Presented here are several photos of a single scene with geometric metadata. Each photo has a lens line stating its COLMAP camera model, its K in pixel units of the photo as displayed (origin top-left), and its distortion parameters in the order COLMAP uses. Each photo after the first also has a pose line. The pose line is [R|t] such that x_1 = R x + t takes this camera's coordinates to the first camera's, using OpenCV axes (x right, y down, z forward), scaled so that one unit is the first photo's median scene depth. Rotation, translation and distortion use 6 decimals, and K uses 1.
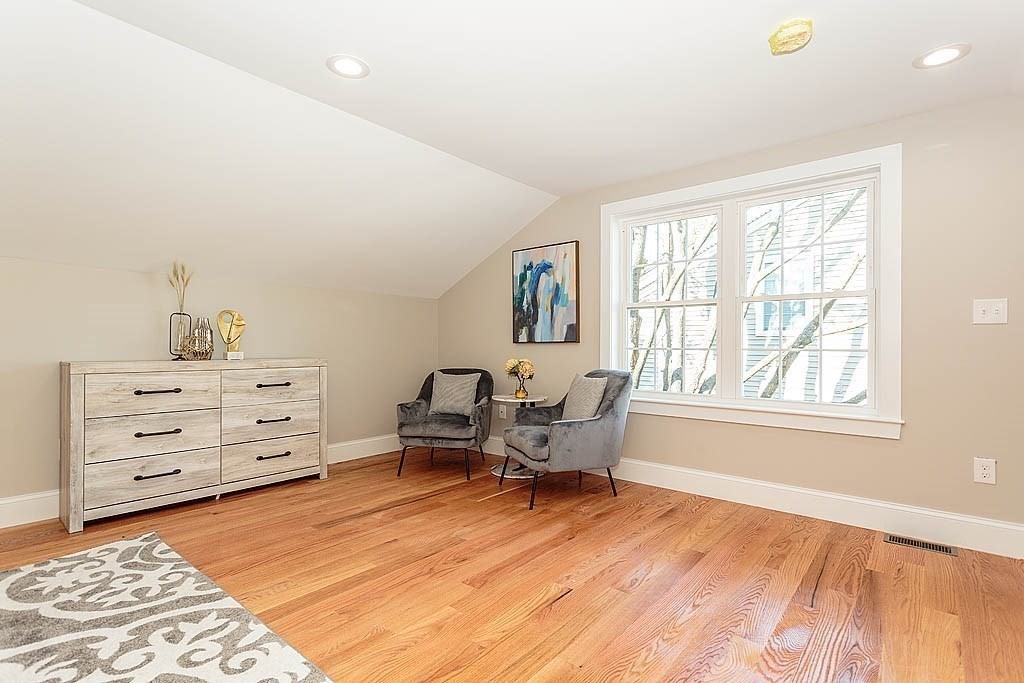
lens RADIAL K [[490.7, 0, 506.6], [0, 490.7, 342.8], [0, 0, 1]] dist [0.002768, 0.000239]
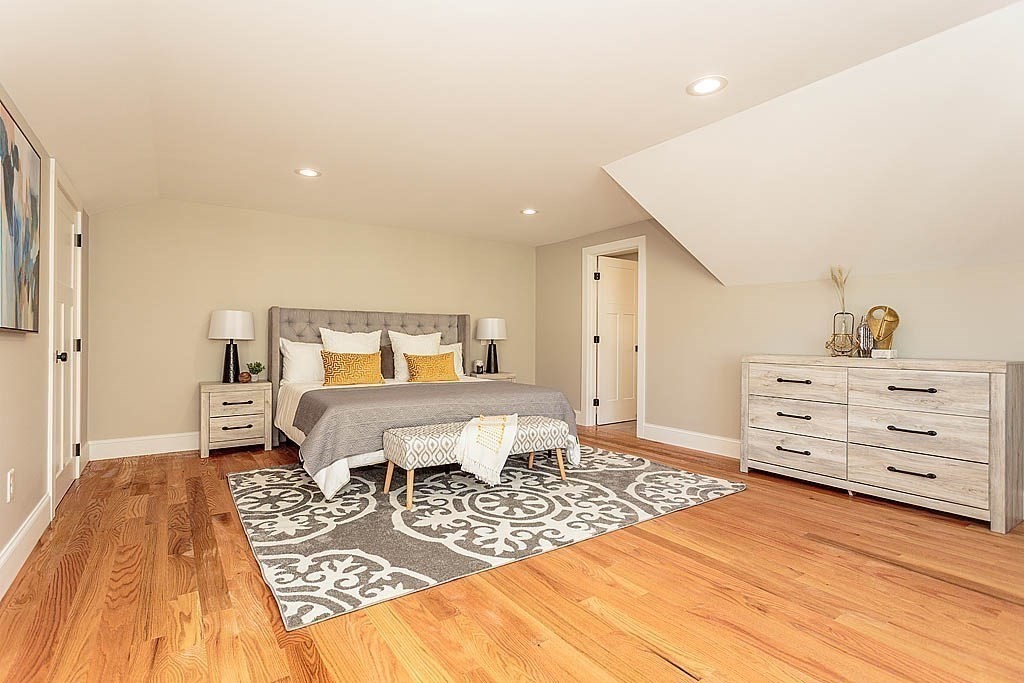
lens RADIAL K [[490.7, 0, 506.6], [0, 490.7, 342.8], [0, 0, 1]] dist [0.002768, 0.000239]
pose [[-0.252304, 0.001700, -0.967646, 0.567763], [-0.001573, 0.999996, 0.002167, 0.004384], [0.967647, 0.002069, -0.252301, 0.572897]]
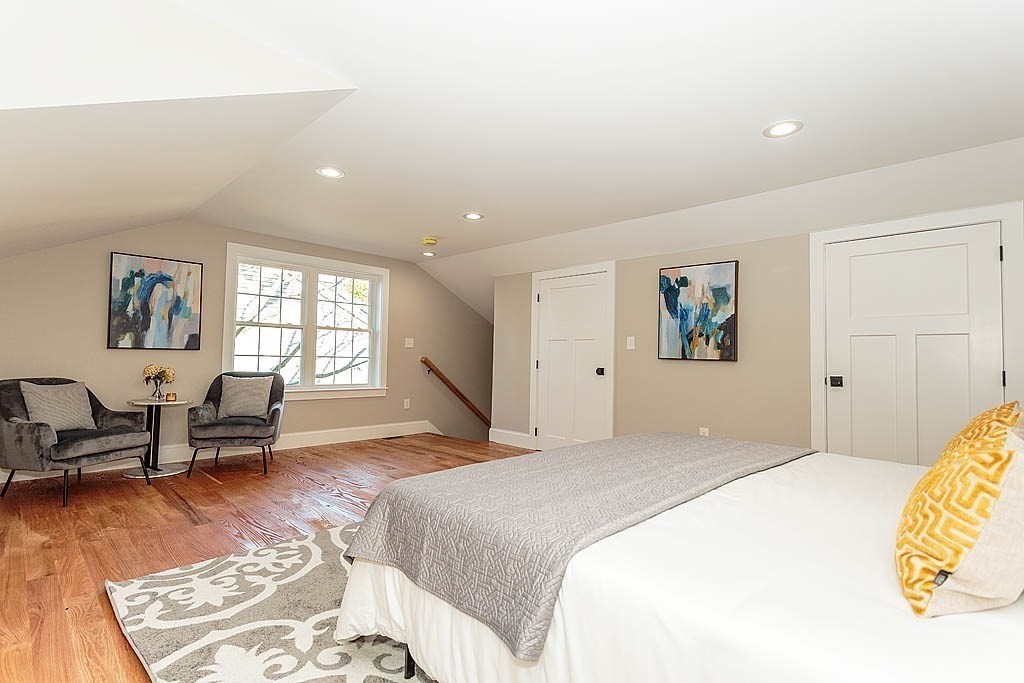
lens RADIAL K [[490.7, 0, 506.6], [0, 490.7, 342.8], [0, 0, 1]] dist [0.002768, 0.000239]
pose [[0.059581, 0.029111, 0.997799, -1.206063], [-0.023853, 0.999331, -0.027731, -0.003520], [-0.997938, -0.022148, 0.060235, 0.239728]]
